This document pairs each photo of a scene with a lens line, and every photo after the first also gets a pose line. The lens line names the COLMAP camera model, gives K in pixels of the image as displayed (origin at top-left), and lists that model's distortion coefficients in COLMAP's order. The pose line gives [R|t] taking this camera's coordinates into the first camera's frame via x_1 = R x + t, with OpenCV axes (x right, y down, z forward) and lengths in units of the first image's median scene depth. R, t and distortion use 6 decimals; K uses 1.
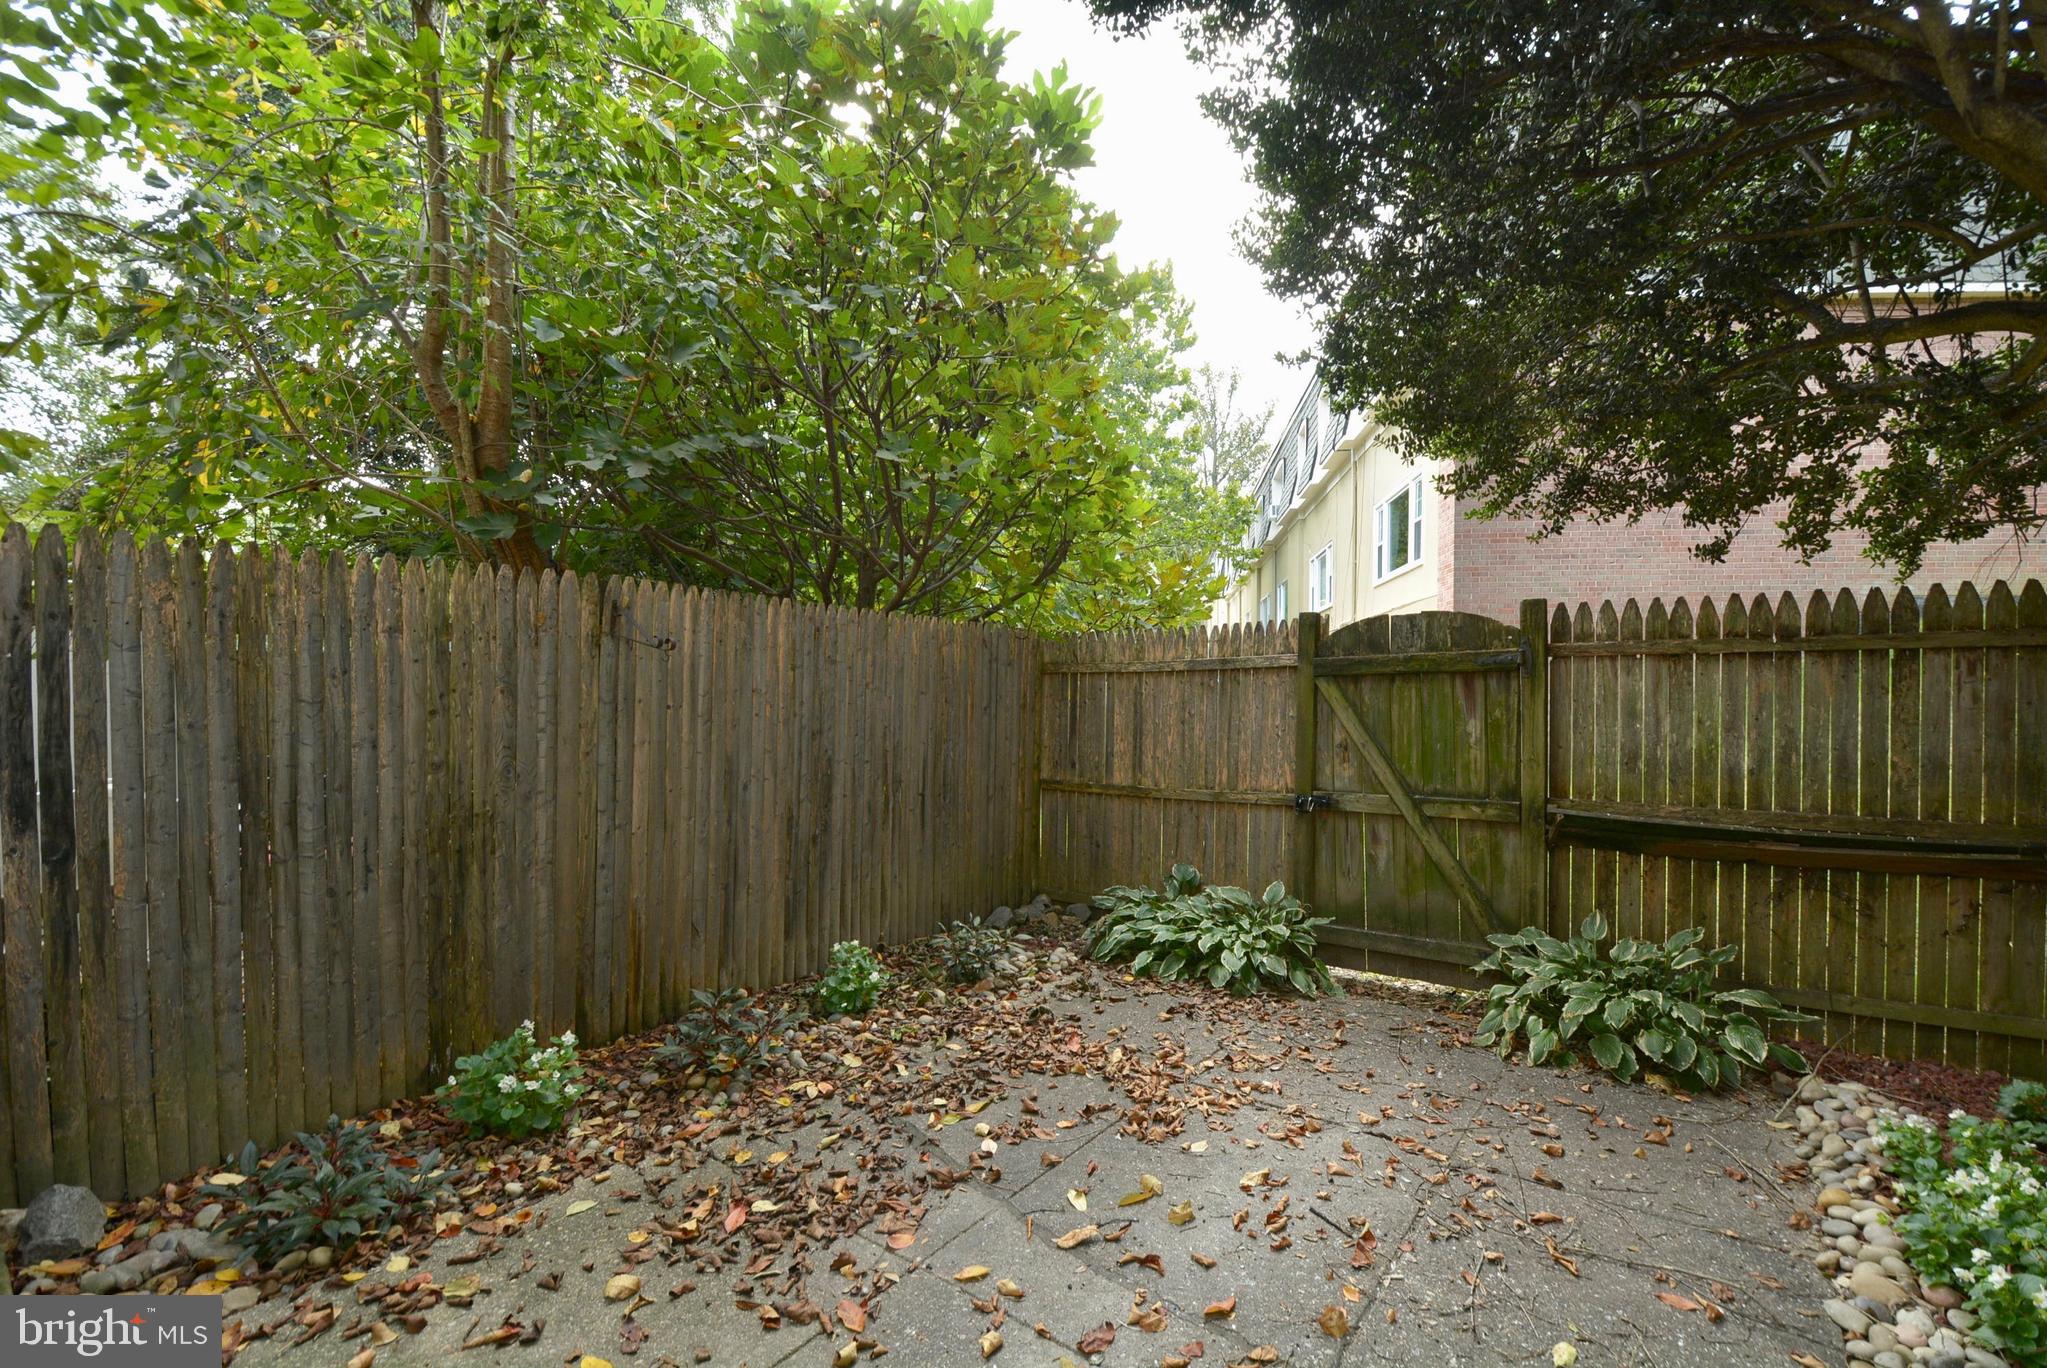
lens RADIAL K [[882.9, 0, 1056.2], [0, 882.9, 708.6], [0, 0, 1]] dist [0.000783, -0.013091]
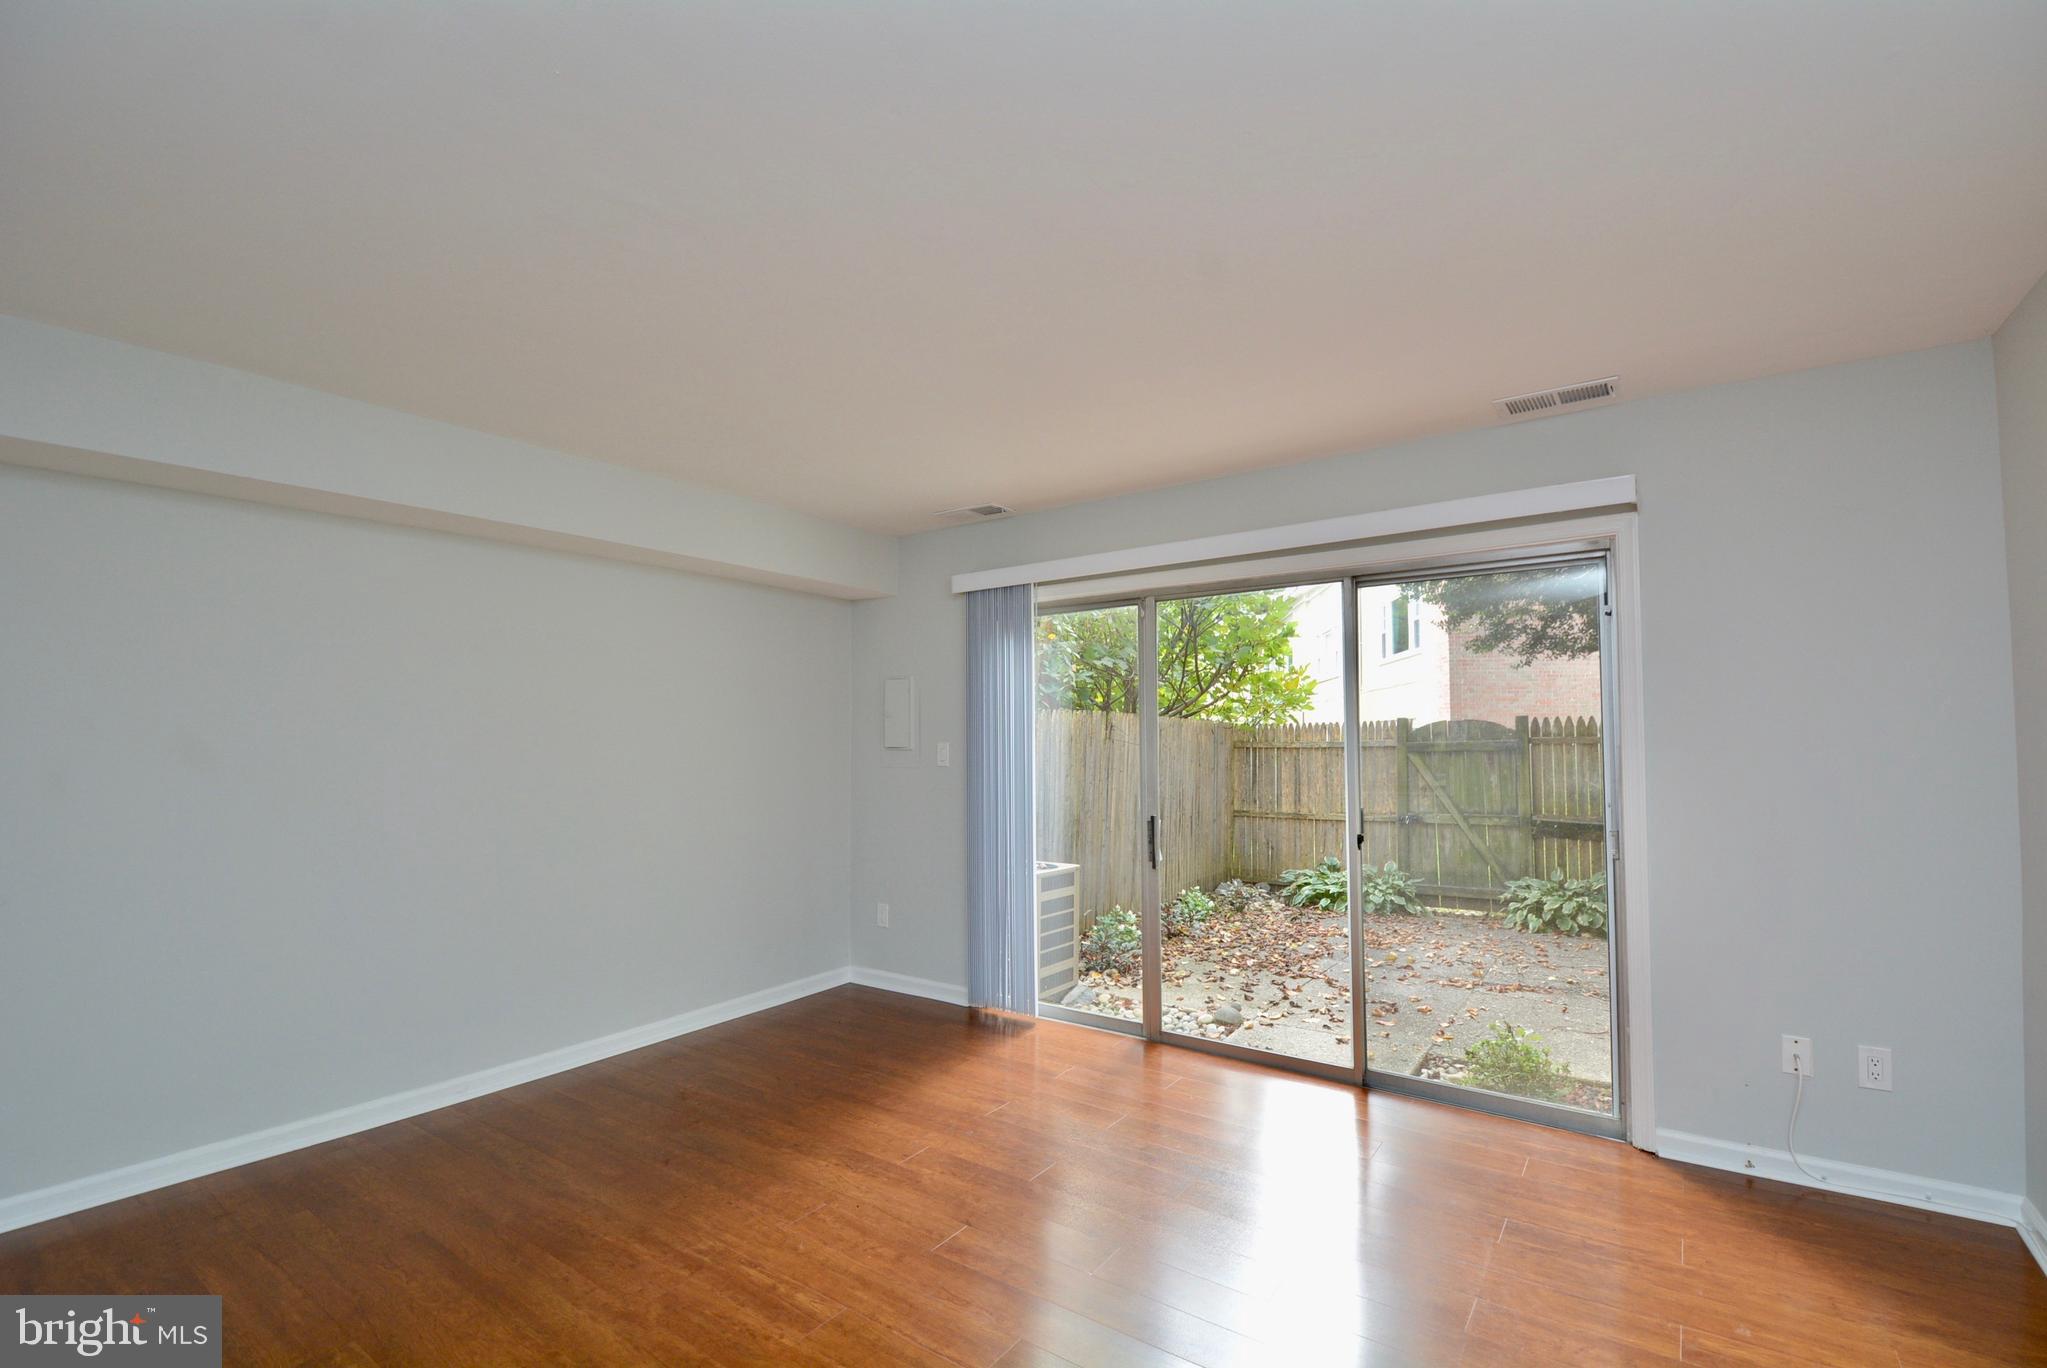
lens RADIAL K [[894.9, 0, 1047.0], [0, 894.9, 708.7], [0, 0, 1]] dist [0.016558, -0.024141]
pose [[0.999434, -0.004431, 0.033358, -0.609998], [0.006253, 0.998483, -0.054710, -0.032810], [-0.033065, 0.054887, 0.997945, -1.010828]]
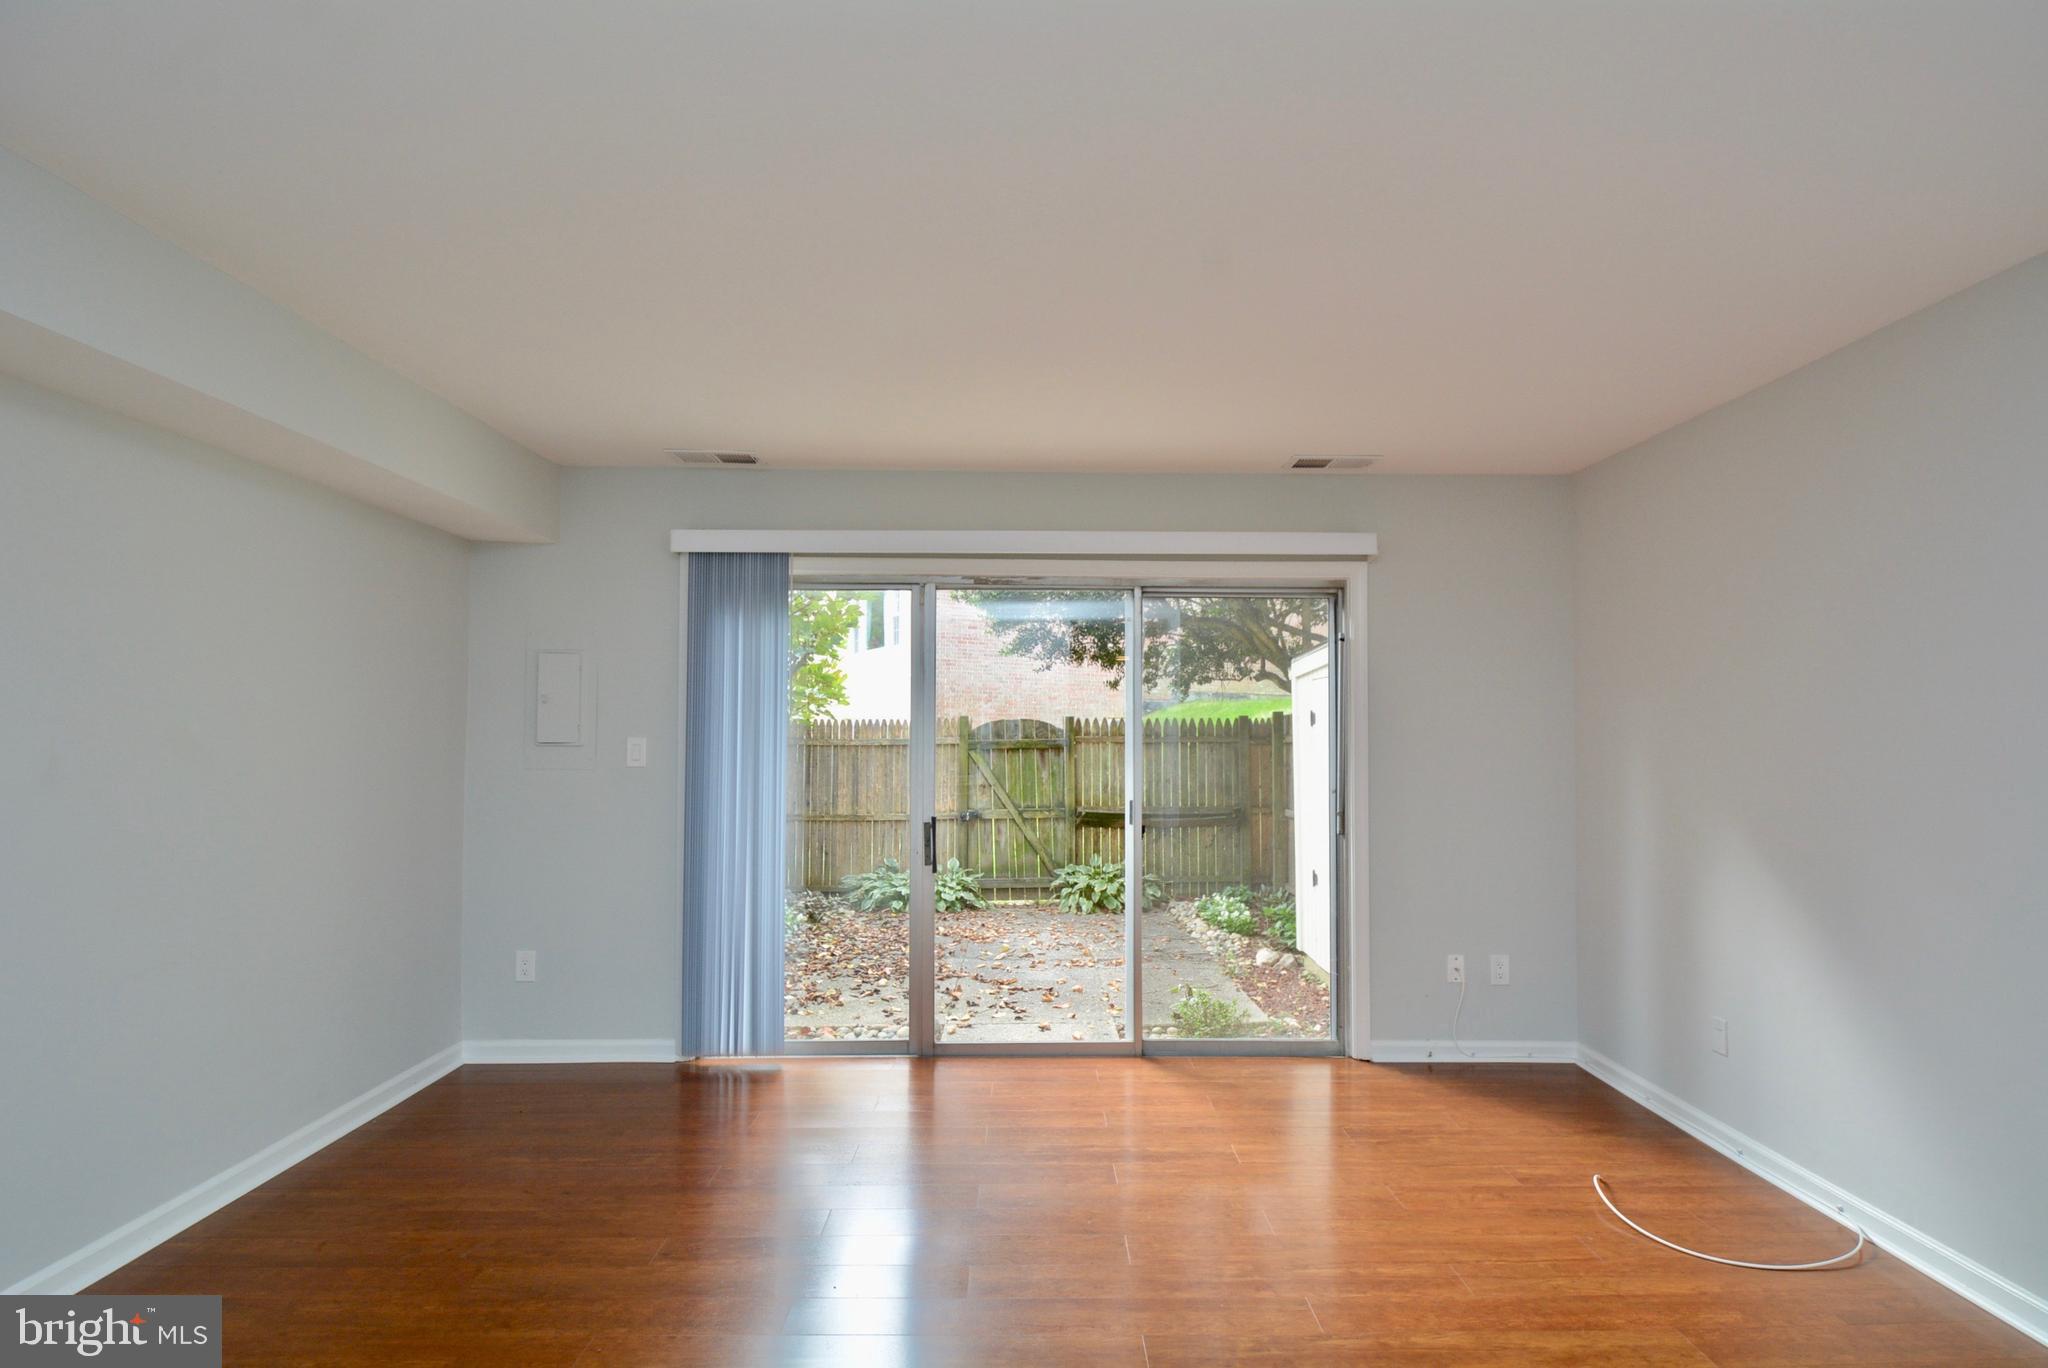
lens RADIAL K [[989.3, 0, 1039.6], [0, 989.3, 713.3], [0, 0, 1]] dist [0.019931, -0.028410]
pose [[0.791564, 0.016884, 0.610853, -1.015702], [0.008801, 0.999200, -0.039023, -0.034776], [-0.611023, 0.036266, 0.790782, -0.903708]]
